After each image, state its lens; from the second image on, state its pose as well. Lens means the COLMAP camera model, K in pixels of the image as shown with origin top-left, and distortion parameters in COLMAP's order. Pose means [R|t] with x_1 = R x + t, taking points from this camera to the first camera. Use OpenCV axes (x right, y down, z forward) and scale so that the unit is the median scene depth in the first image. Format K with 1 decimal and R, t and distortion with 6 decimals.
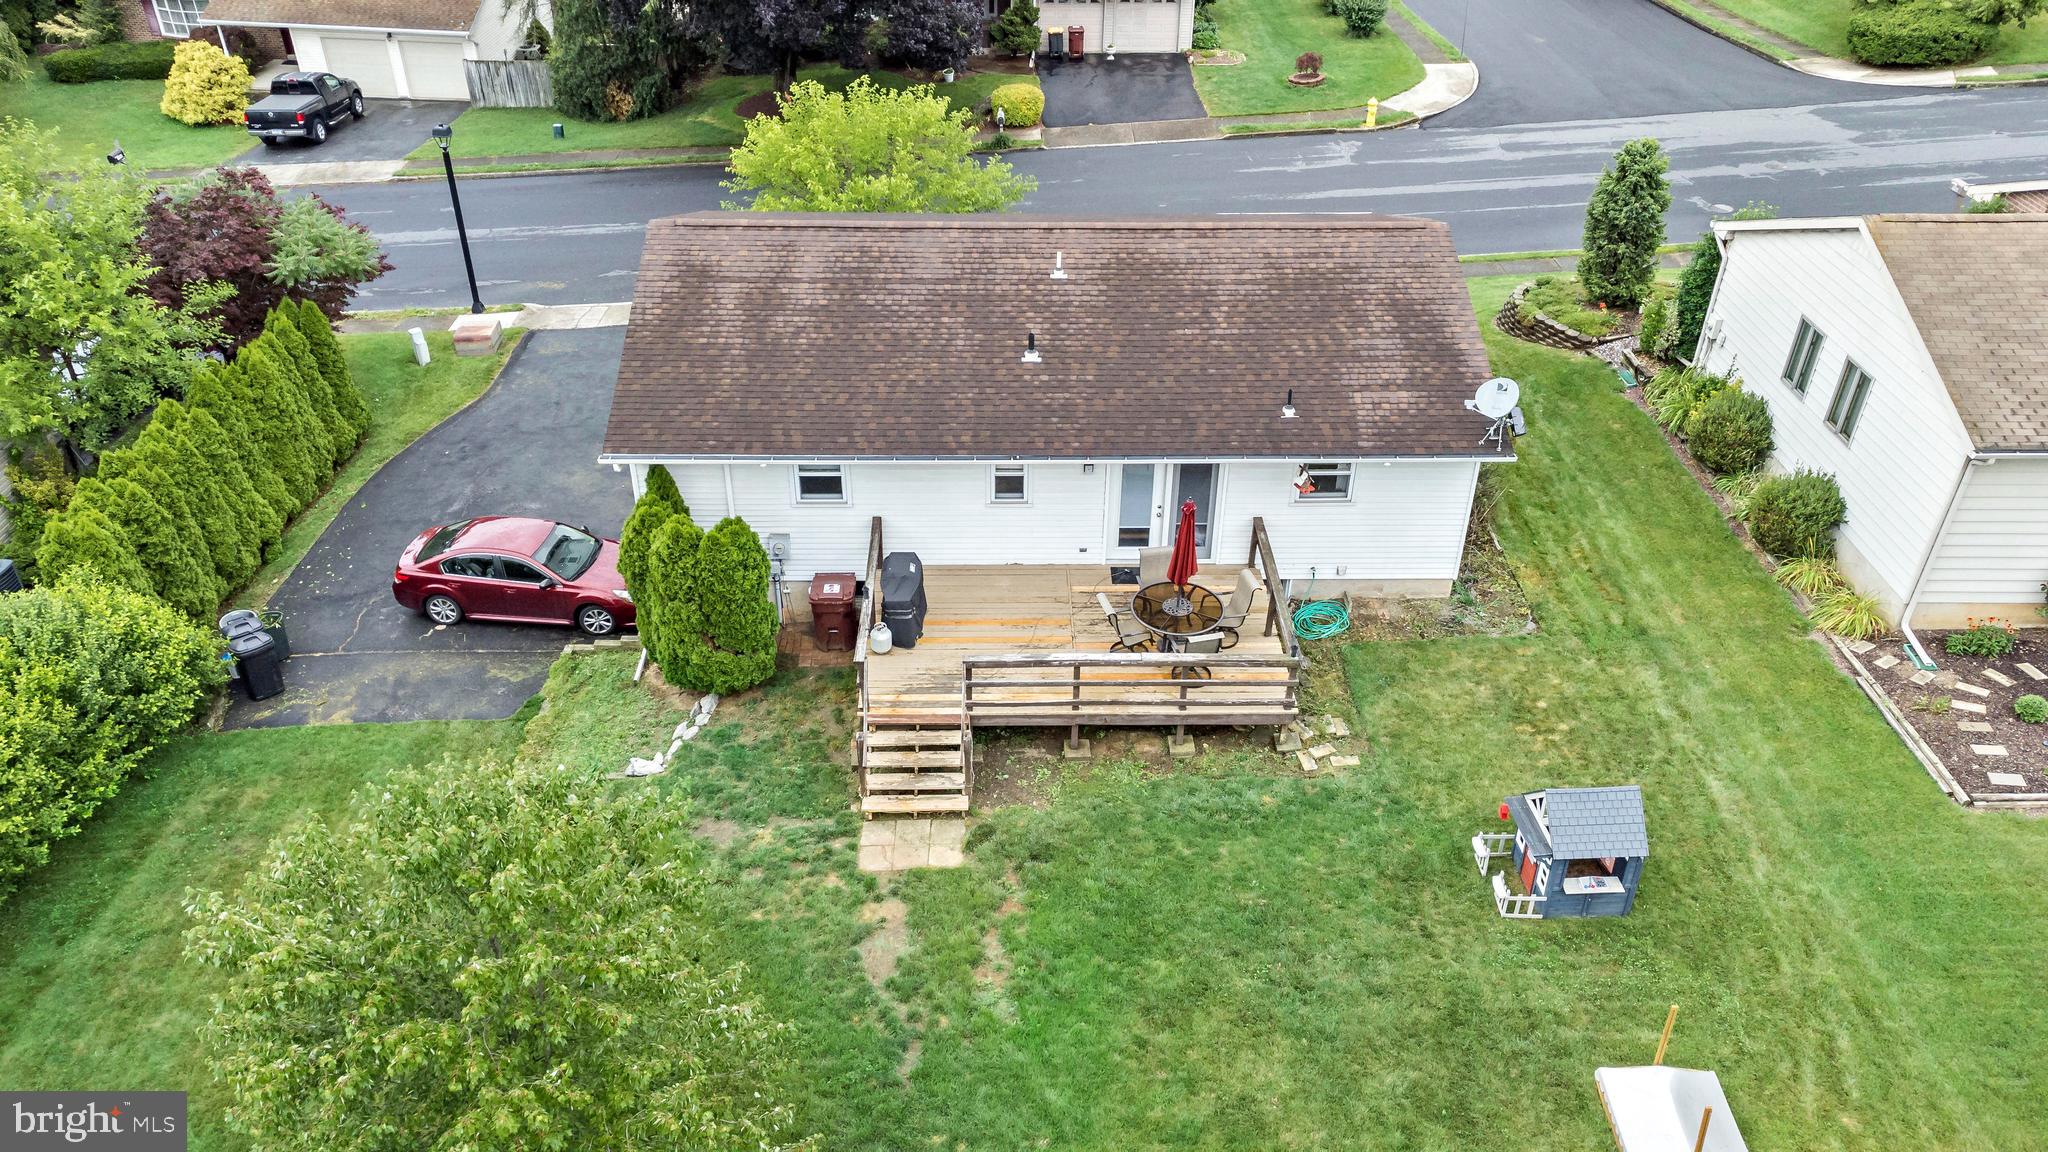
lens RADIAL K [[1510.0, 0, 998.0], [0, 1510.0, 576.5], [0, 0, 1]] dist [0.026197, 0.076357]
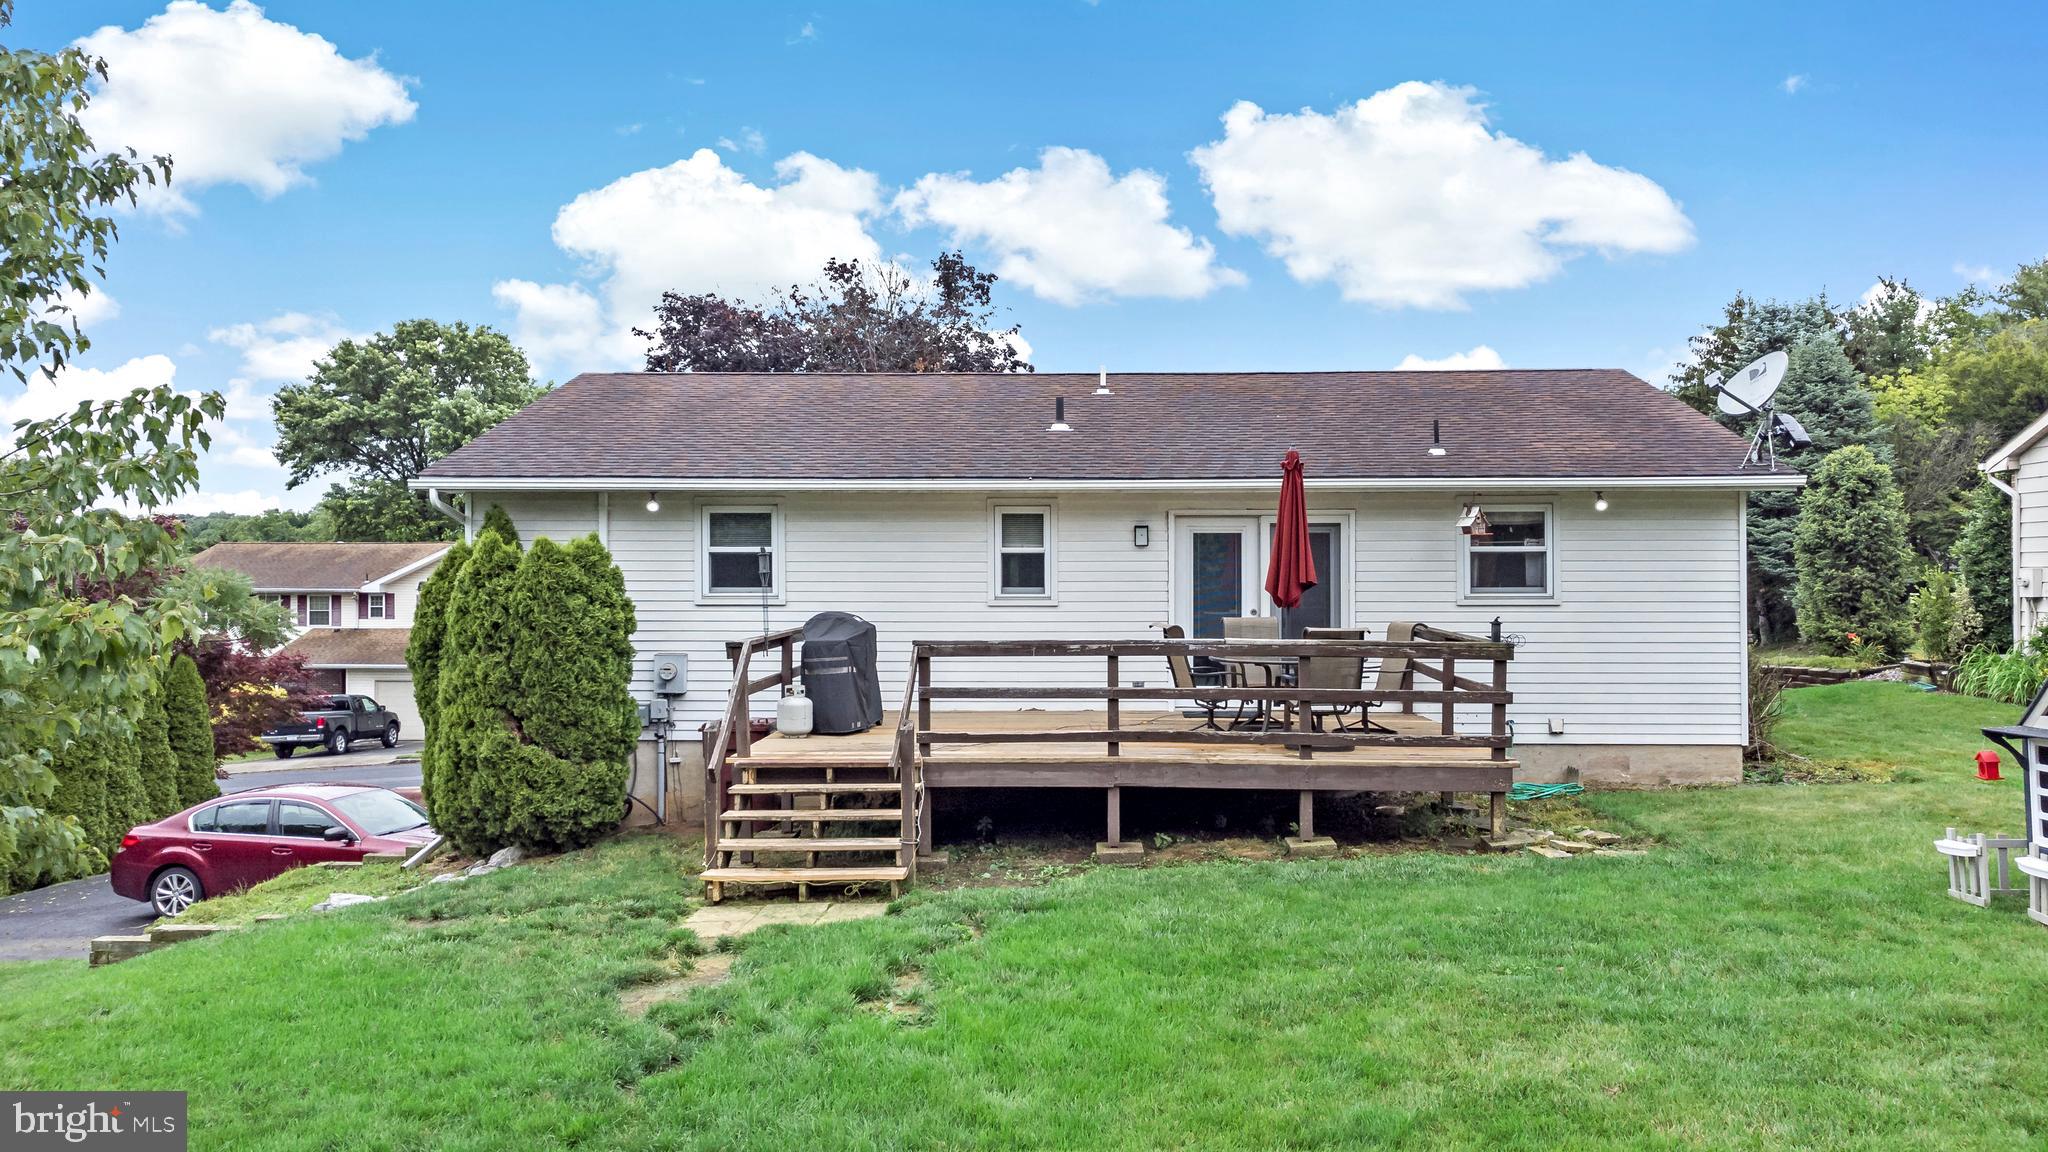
lens RADIAL K [[1559.4, 0, 1024.0], [0, 1559.4, 576.0], [0, 0, 1]] dist [0.003121, 0.115146]
pose [[0.998466, -0.006911, -0.054937, 0.044138], [-0.024491, 0.834715, -0.550137, 0.307988], [0.049658, 0.550639, 0.833265, 0.421458]]
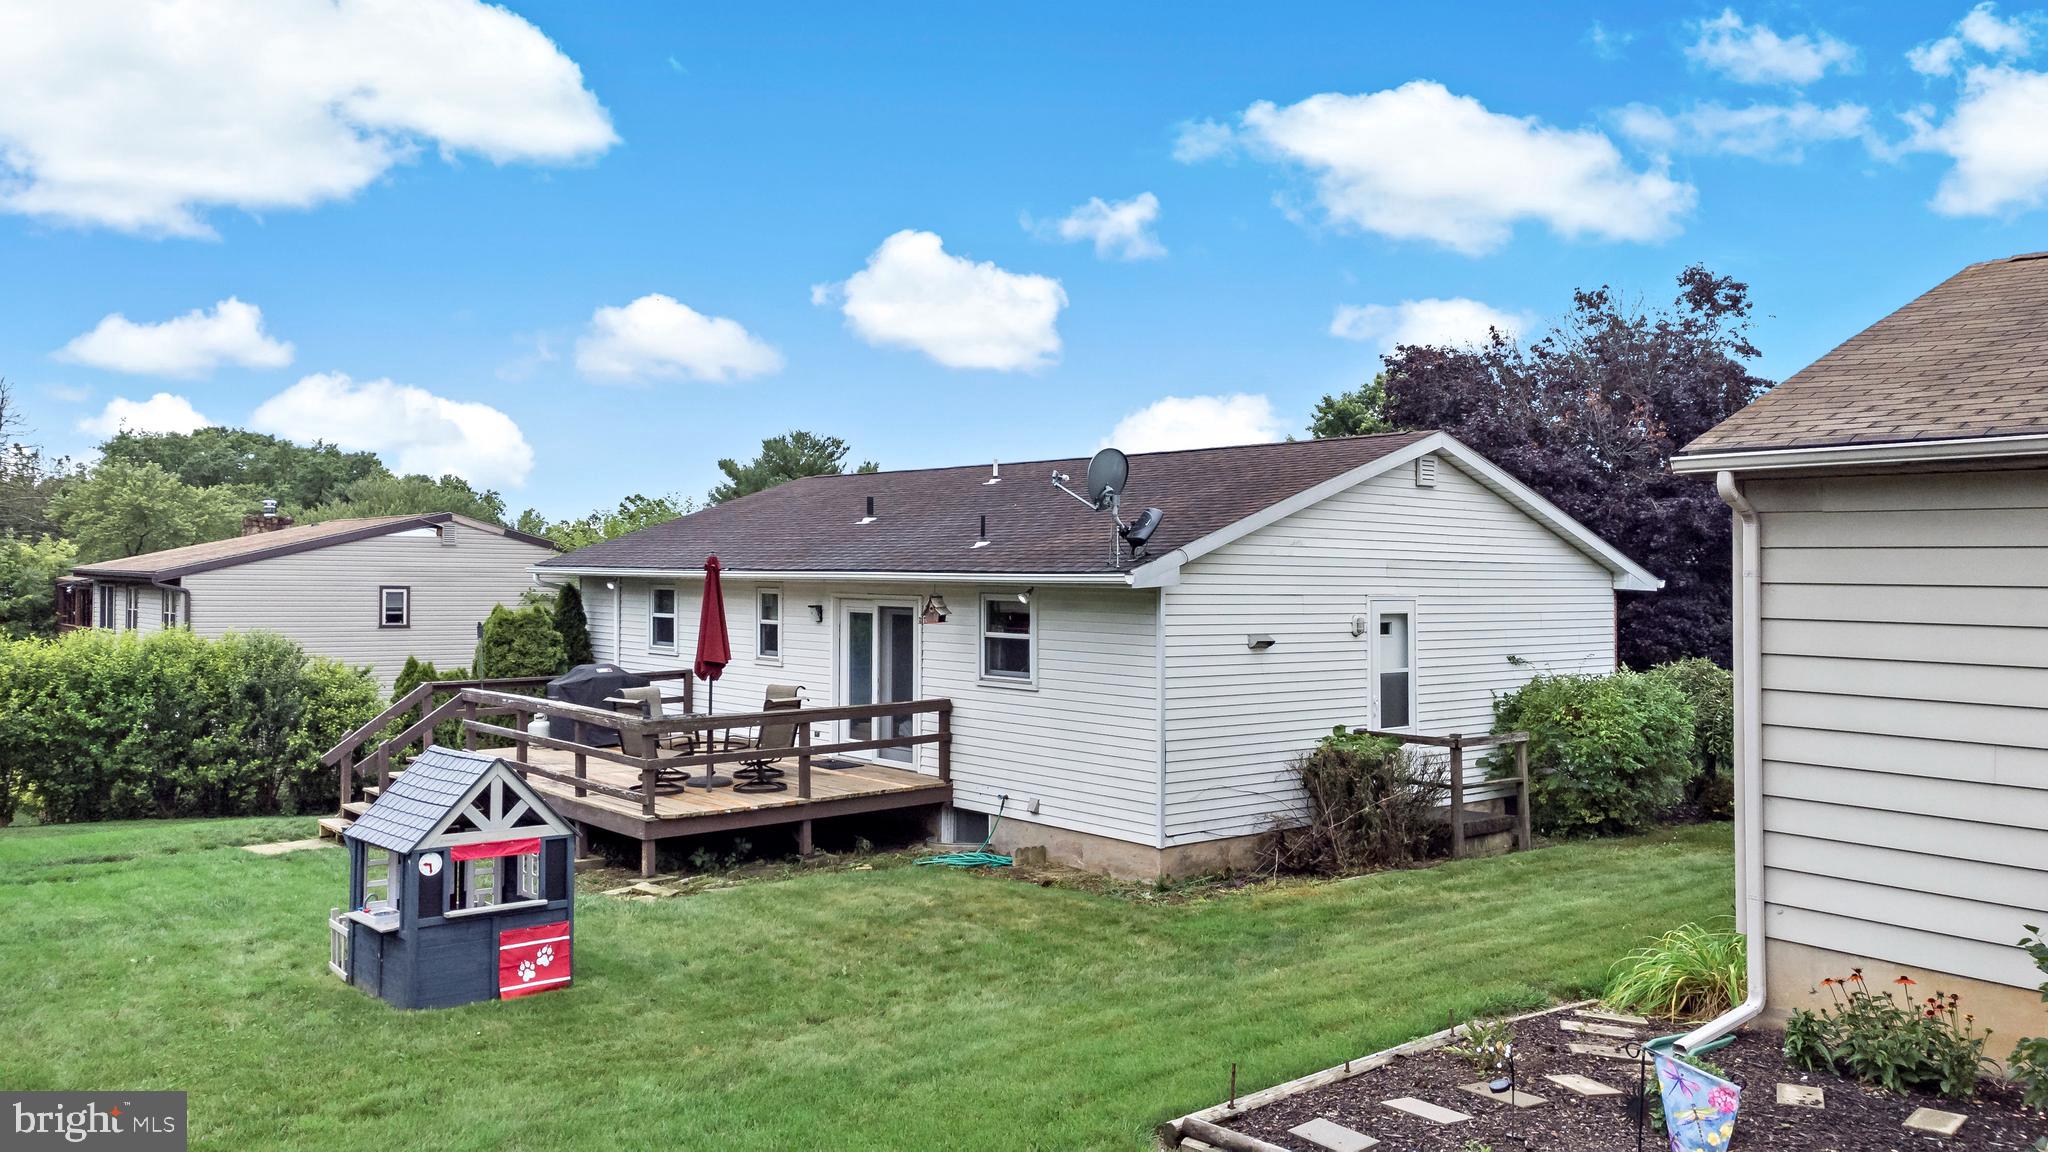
lens RADIAL K [[1526.8, 0, 1028.4], [0, 1526.8, 564.2], [0, 0, 1]] dist [0.005131, 0.080379]
pose [[0.649732, -0.006441, -0.760136, 0.738178], [-0.421369, 0.829226, -0.367195, 0.155122], [0.632689, 0.558877, 0.536061, 0.590371]]
